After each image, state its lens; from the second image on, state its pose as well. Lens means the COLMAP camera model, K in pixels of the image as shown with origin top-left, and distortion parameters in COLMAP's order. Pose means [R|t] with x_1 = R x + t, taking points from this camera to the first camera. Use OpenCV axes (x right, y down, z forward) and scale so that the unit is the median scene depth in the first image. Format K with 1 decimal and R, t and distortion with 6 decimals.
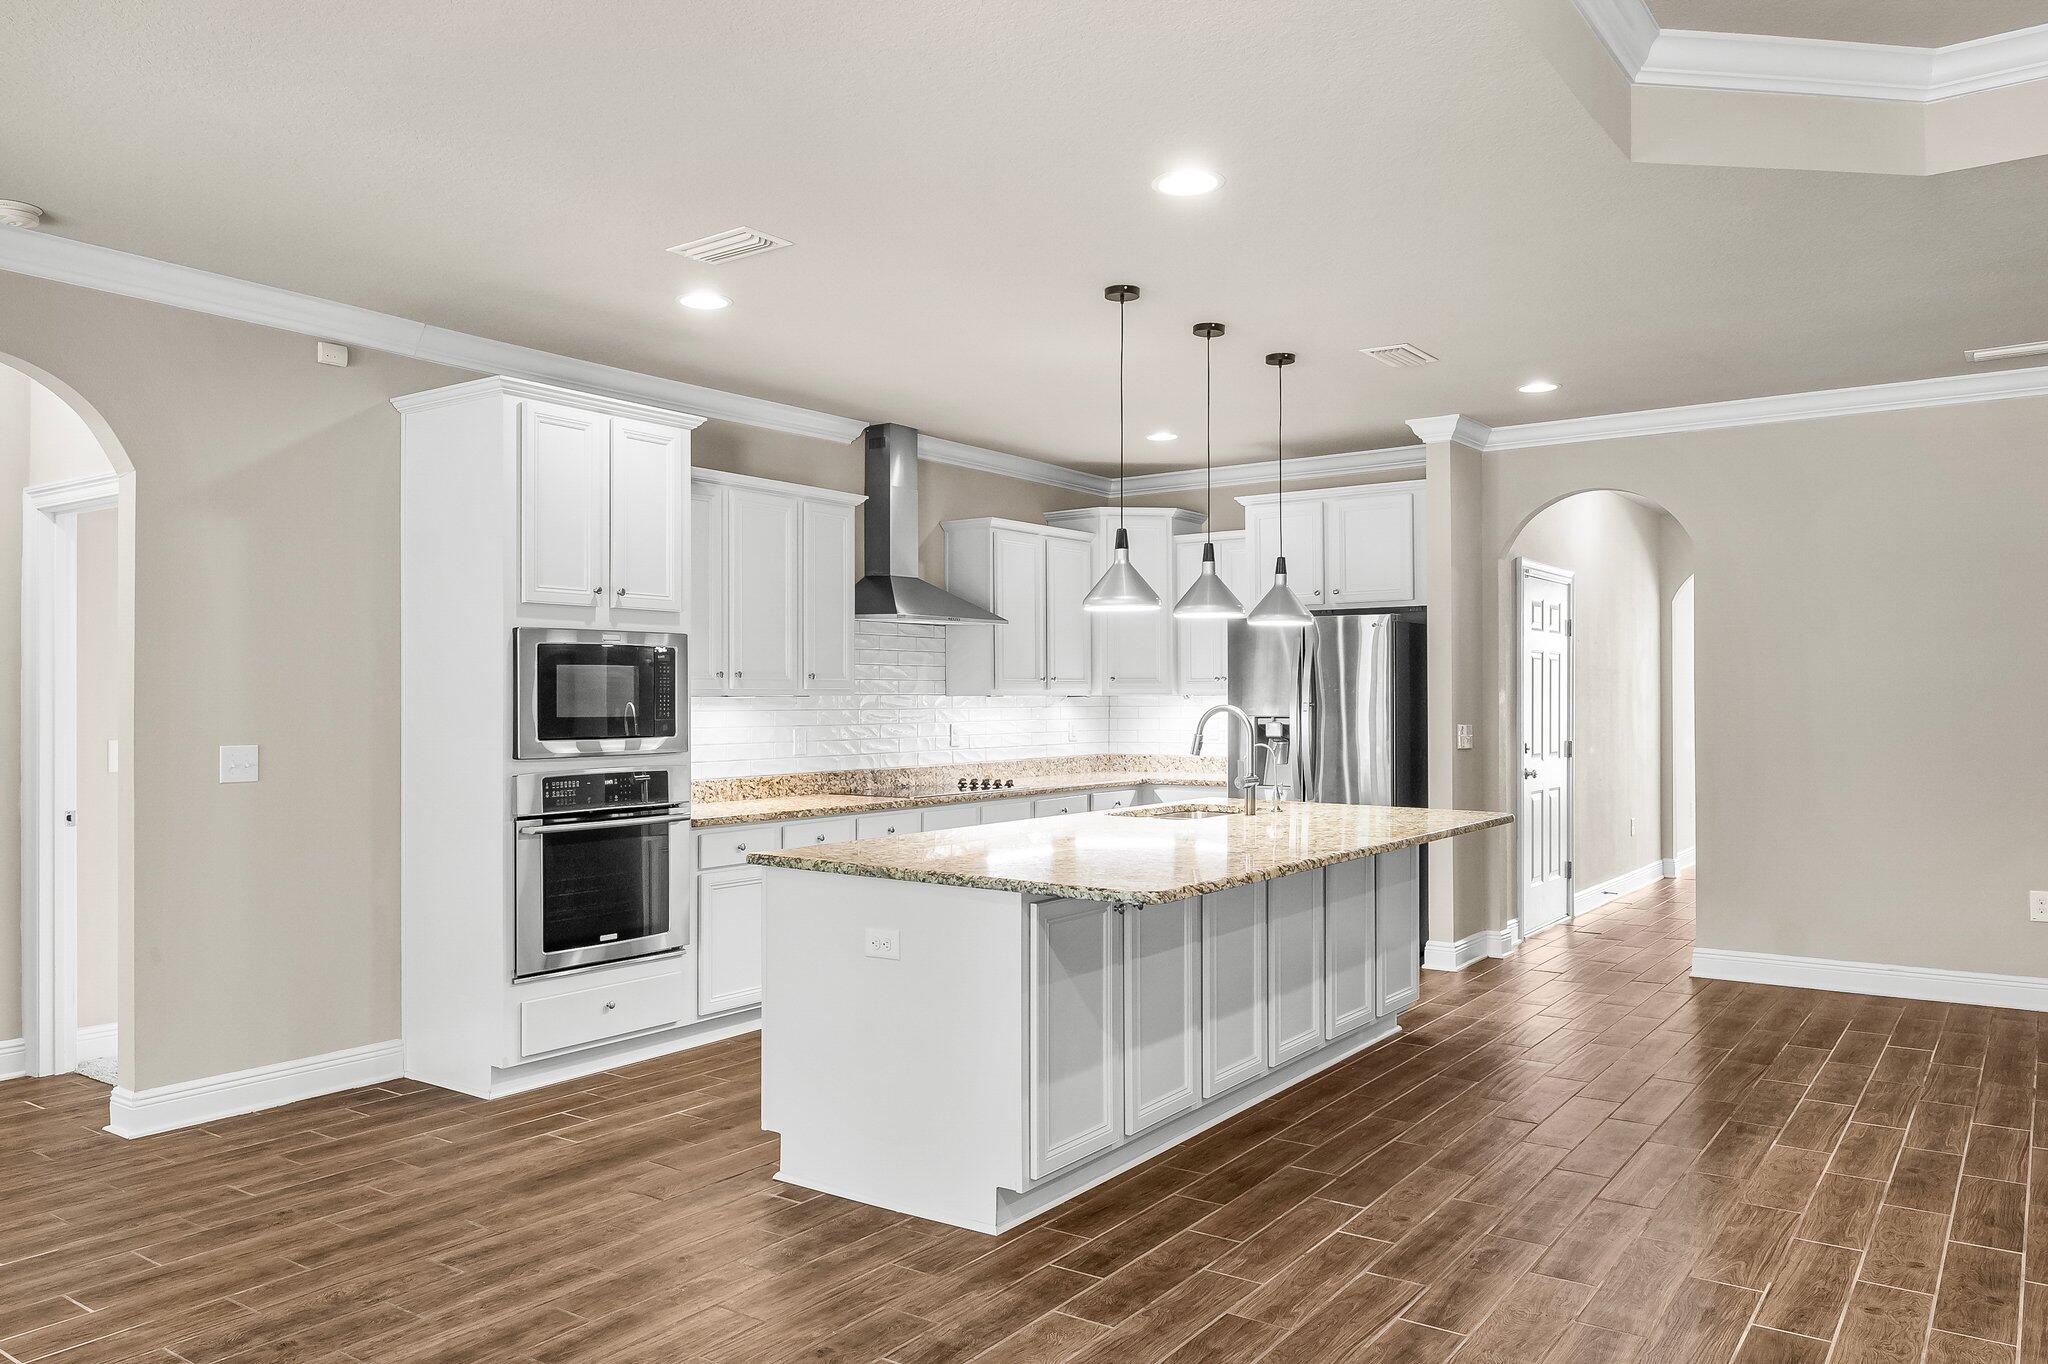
lens RADIAL K [[1443.5, 0, 1023.9], [0, 1443.5, 689.2], [0, 0, 1]] dist [-0.000875, 0.001302]
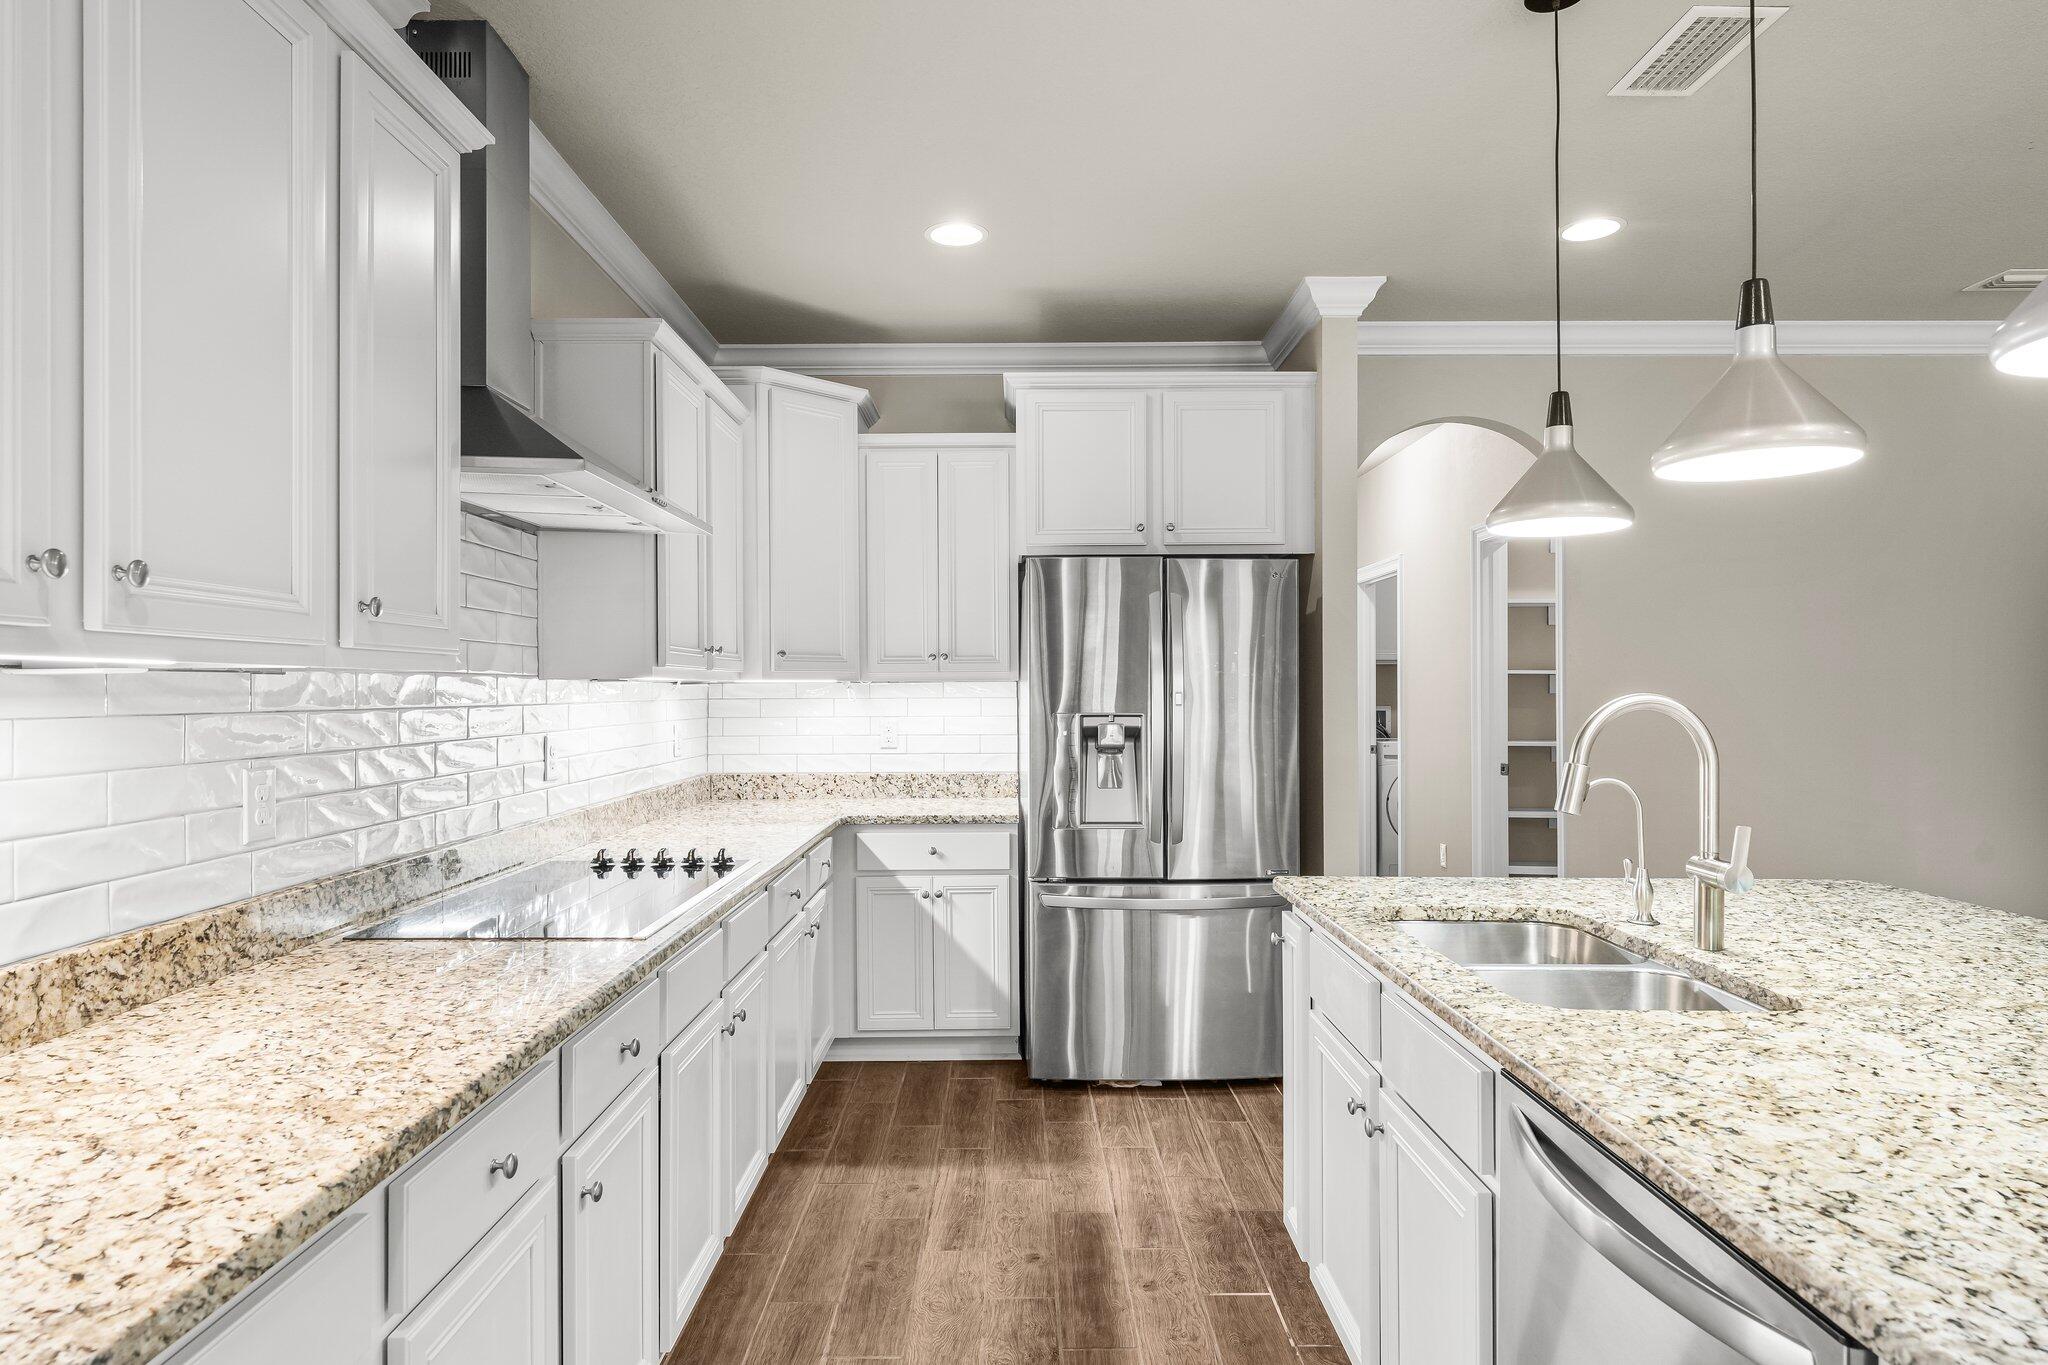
lens RADIAL K [[1142.9, 0, 1018.6], [0, 1142.9, 685.5], [0, 0, 1]] dist [-0.000141, -0.000523]
pose [[0.814800, 0.002444, 0.579737, -0.149480], [-0.001480, 0.999997, -0.002135, 0.007556], [-0.579740, 0.000881, 0.814801, 0.603762]]
